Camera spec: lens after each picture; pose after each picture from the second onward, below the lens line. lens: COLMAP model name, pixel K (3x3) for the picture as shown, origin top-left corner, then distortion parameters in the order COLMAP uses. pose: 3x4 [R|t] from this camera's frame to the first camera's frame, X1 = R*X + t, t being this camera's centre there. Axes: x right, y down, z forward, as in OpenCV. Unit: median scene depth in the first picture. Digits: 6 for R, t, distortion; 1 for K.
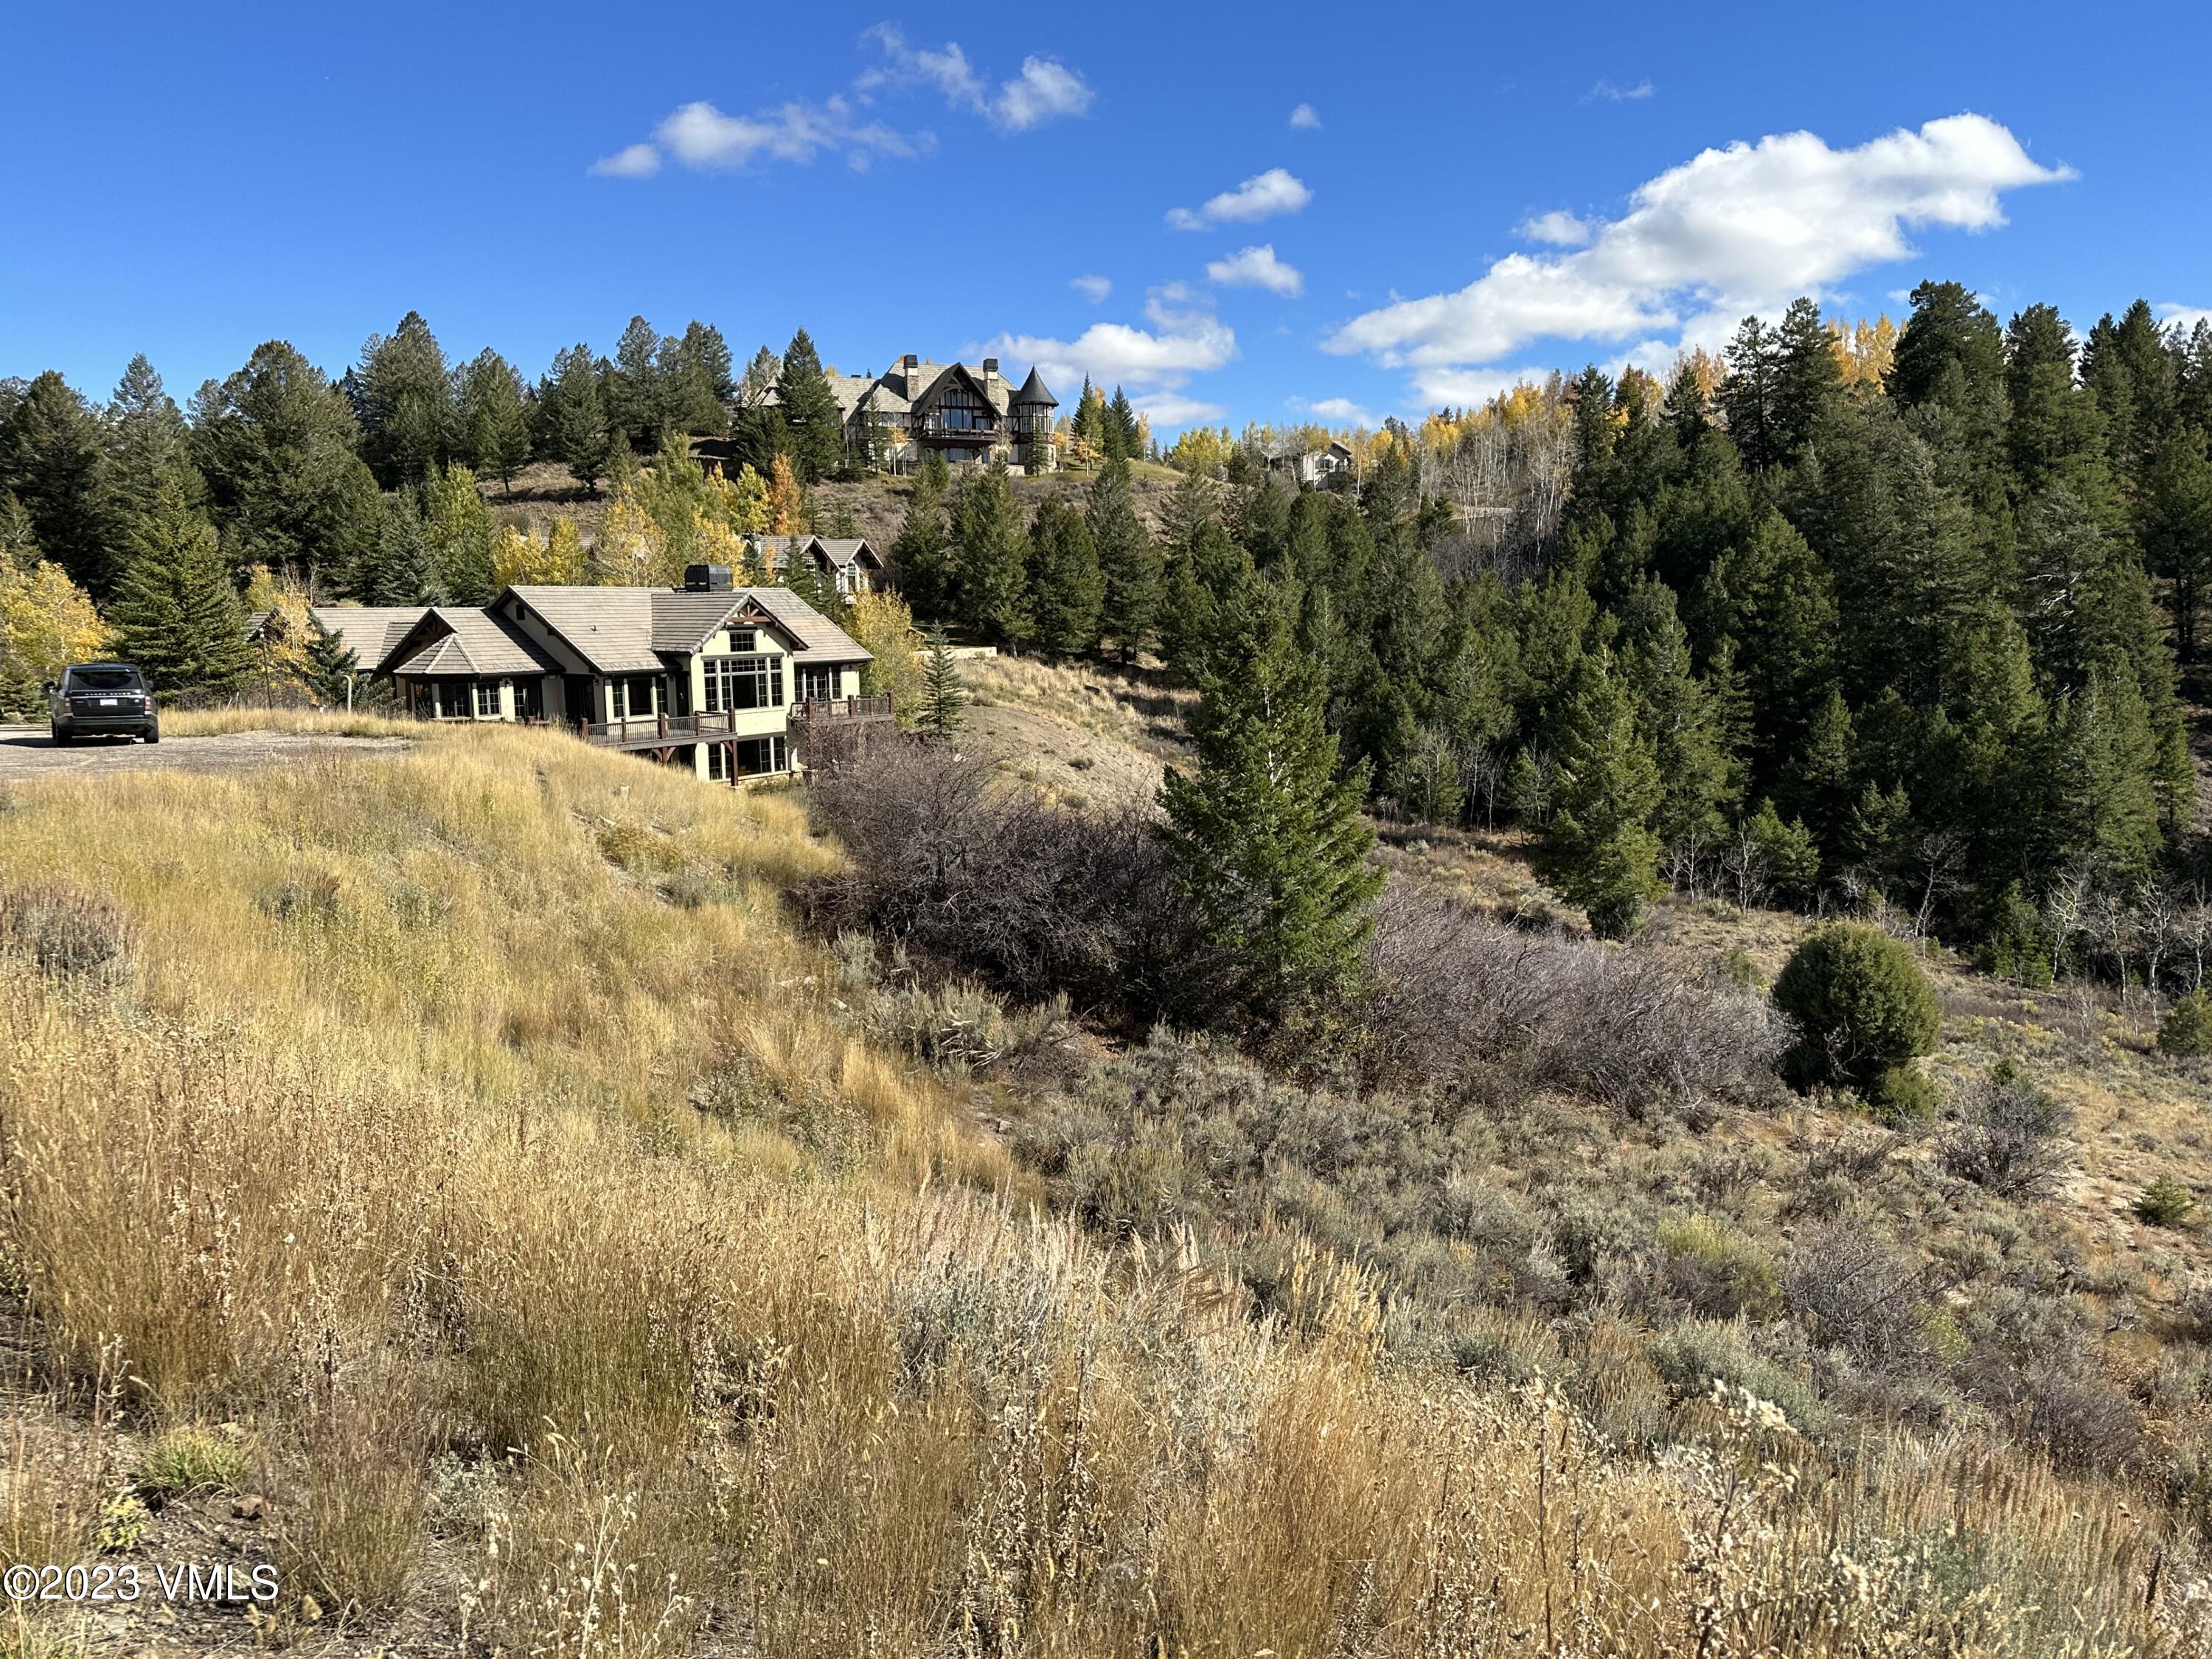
lens RADIAL K [[1644.8, 0, 1122.1], [0, 1644.8, 822.4], [0, 0, 1]] dist [0.069950, -0.093812]
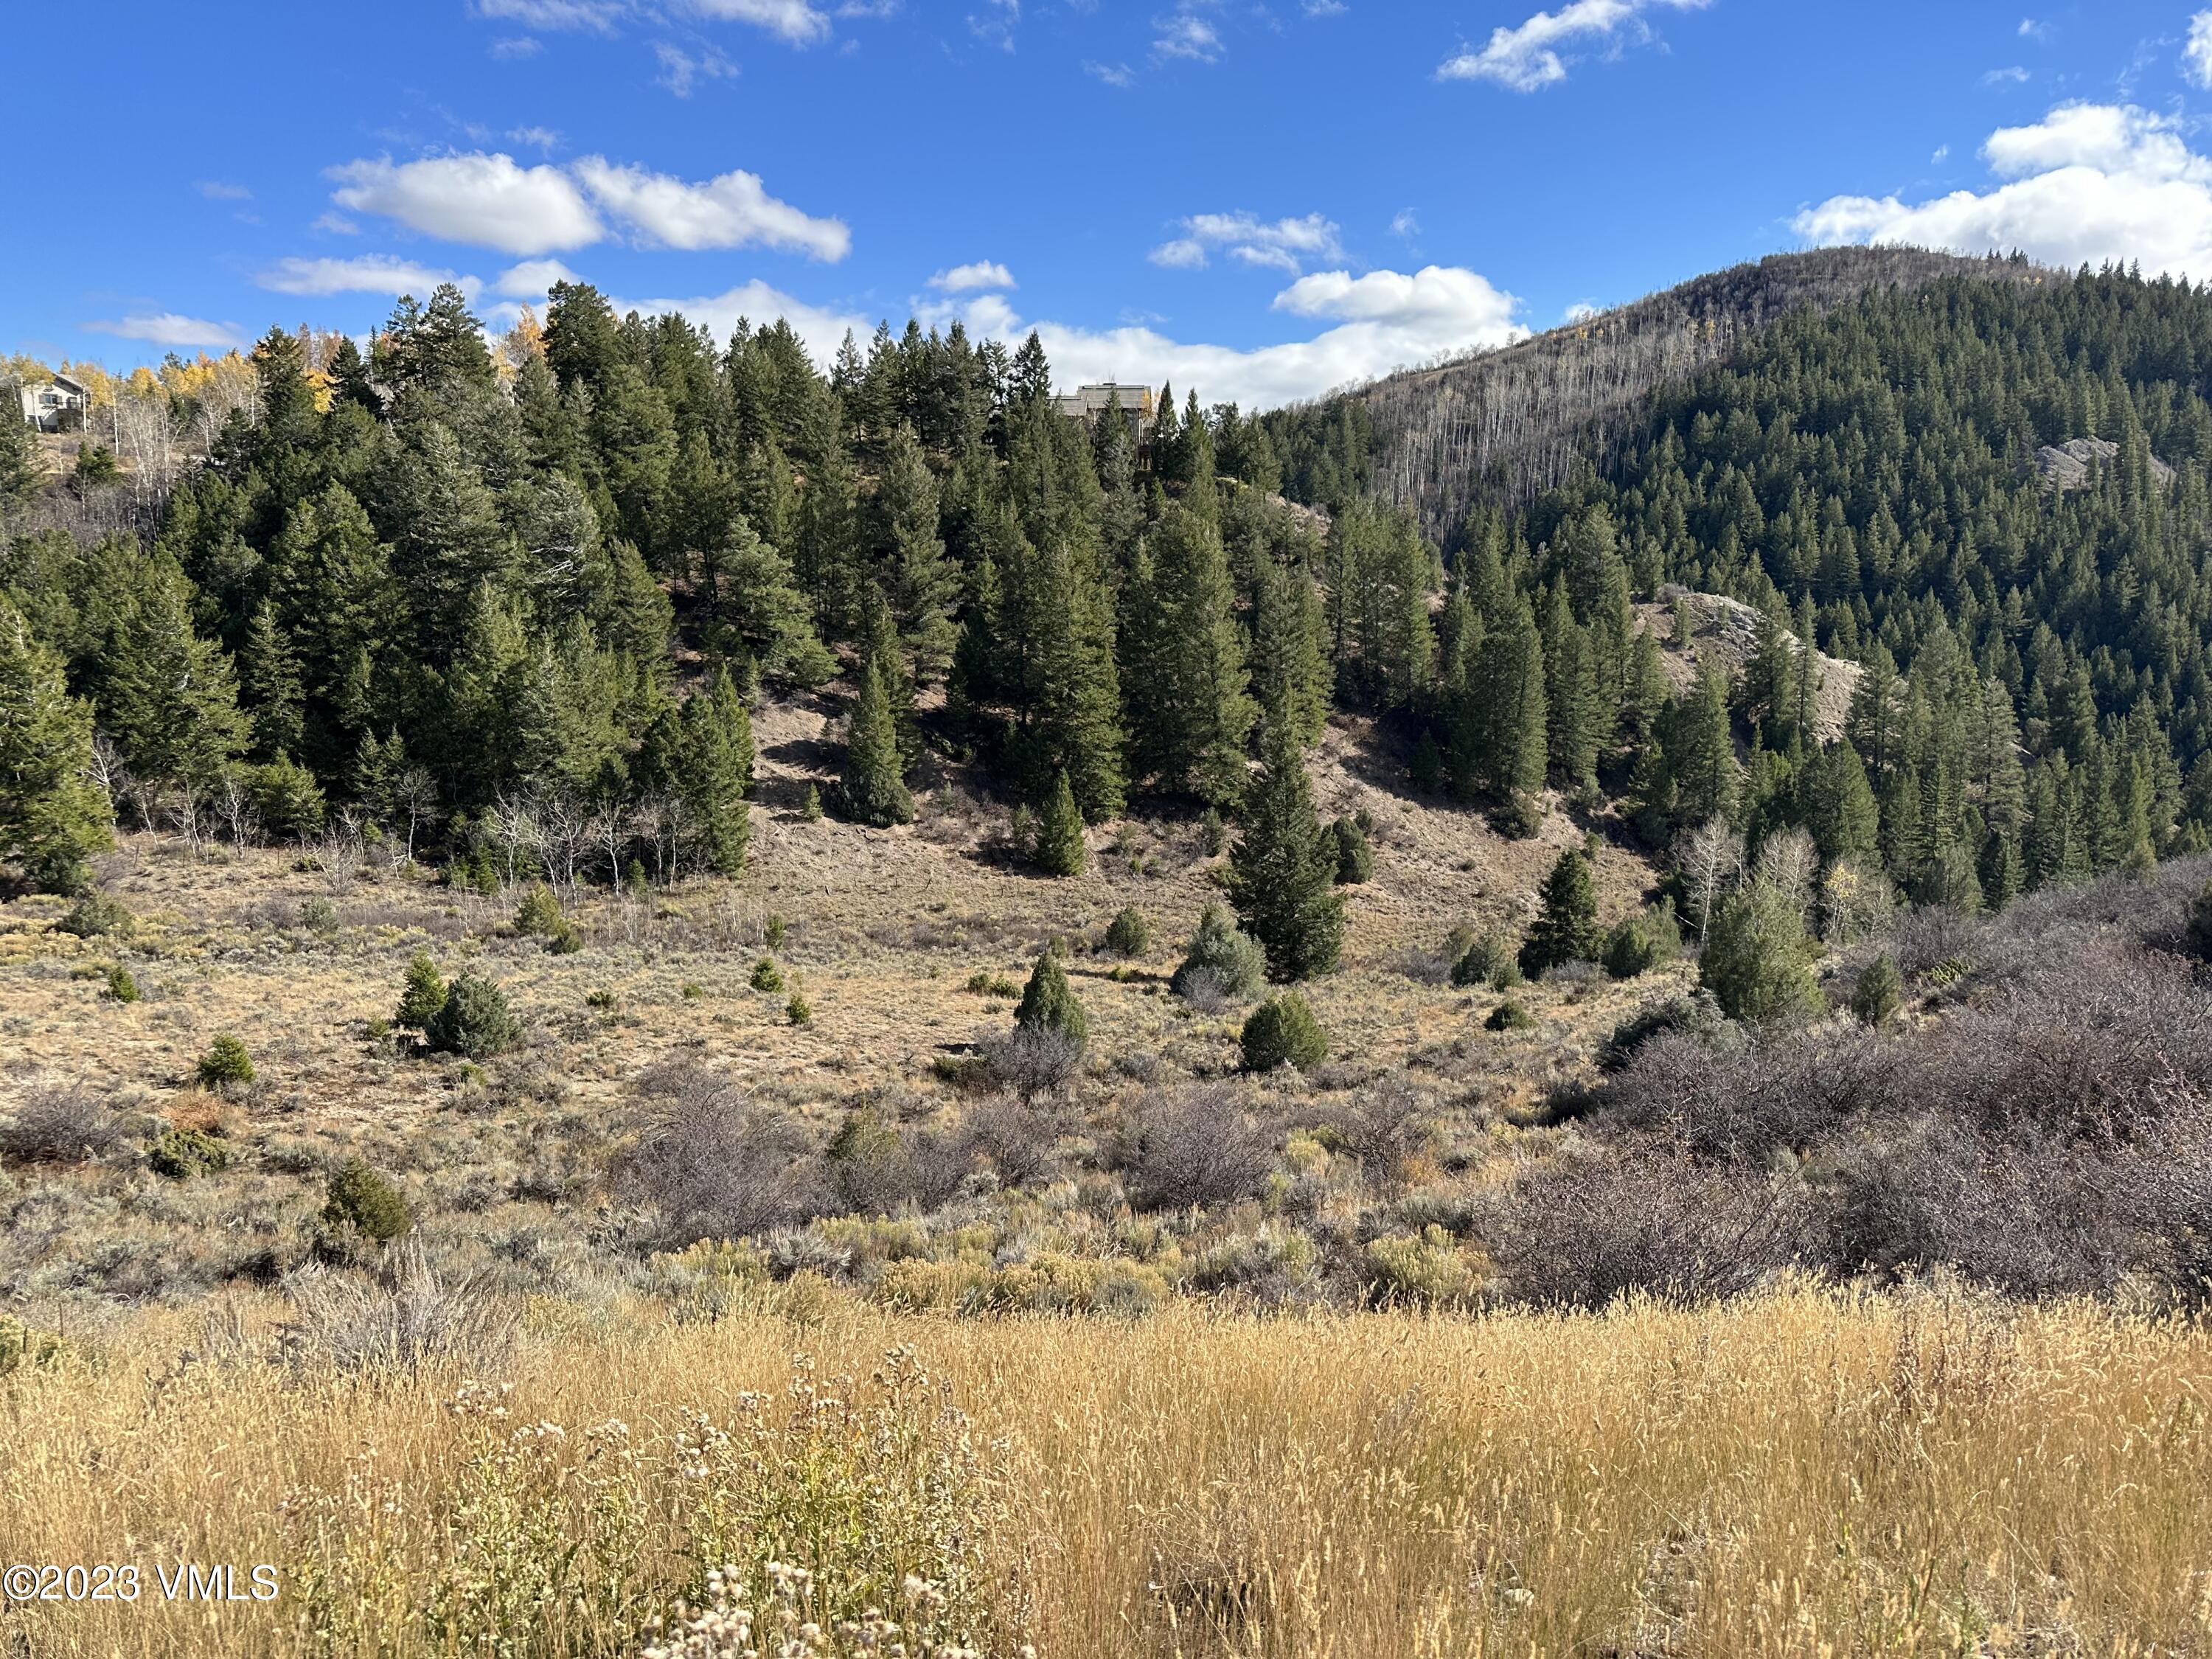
lens RADIAL K [[1542.9, 0, 1108.7], [0, 1542.9, 840.6], [0, 0, 1]] dist [0.097381, -0.130295]
pose [[0.820994, -0.089809, 0.563828, 0.224350], [0.060481, 0.995674, 0.070529, 0.006169], [-0.567724, -0.023803, 0.822875, -0.160539]]
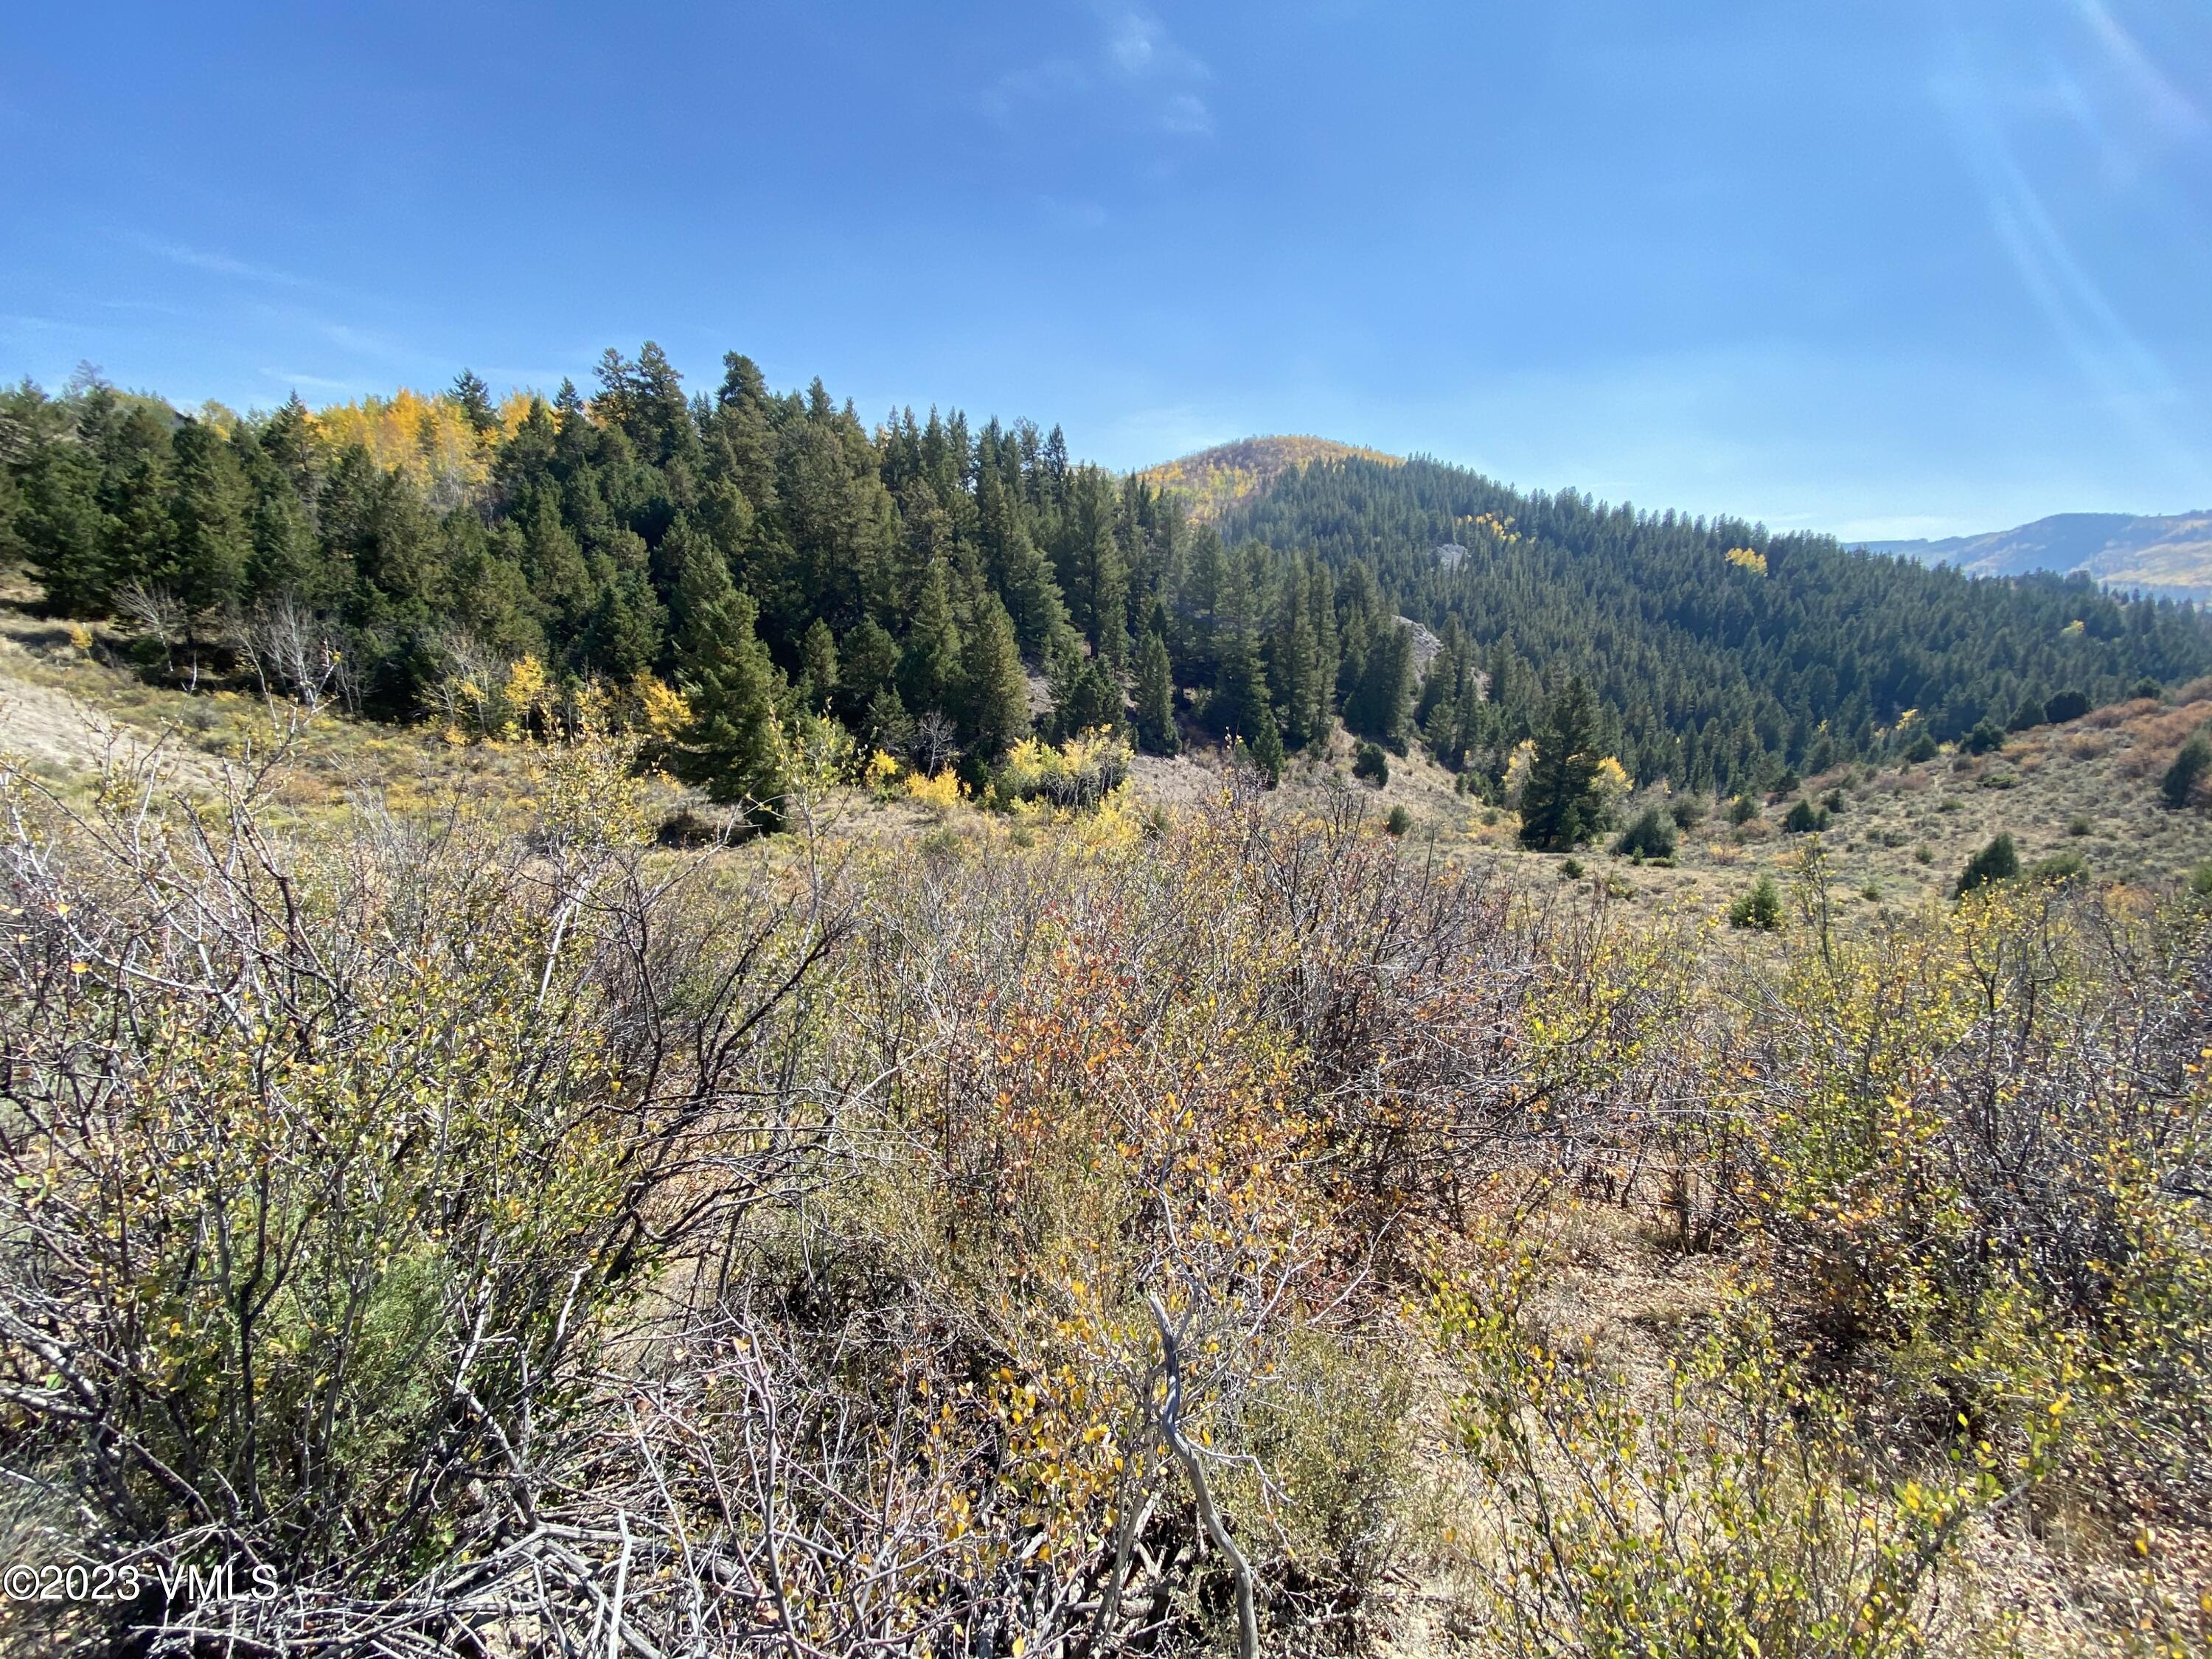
lens RADIAL K [[892.7, 0, 1088.6], [0, 892.7, 837.8], [0, 0, 1]] dist [0.011731, -0.004625]
pose [[0.604790, -0.171404, 0.777721, -0.026875], [0.075366, 0.984499, 0.158369, -0.002143], [-0.792811, -0.037166, 0.608334, 0.371339]]
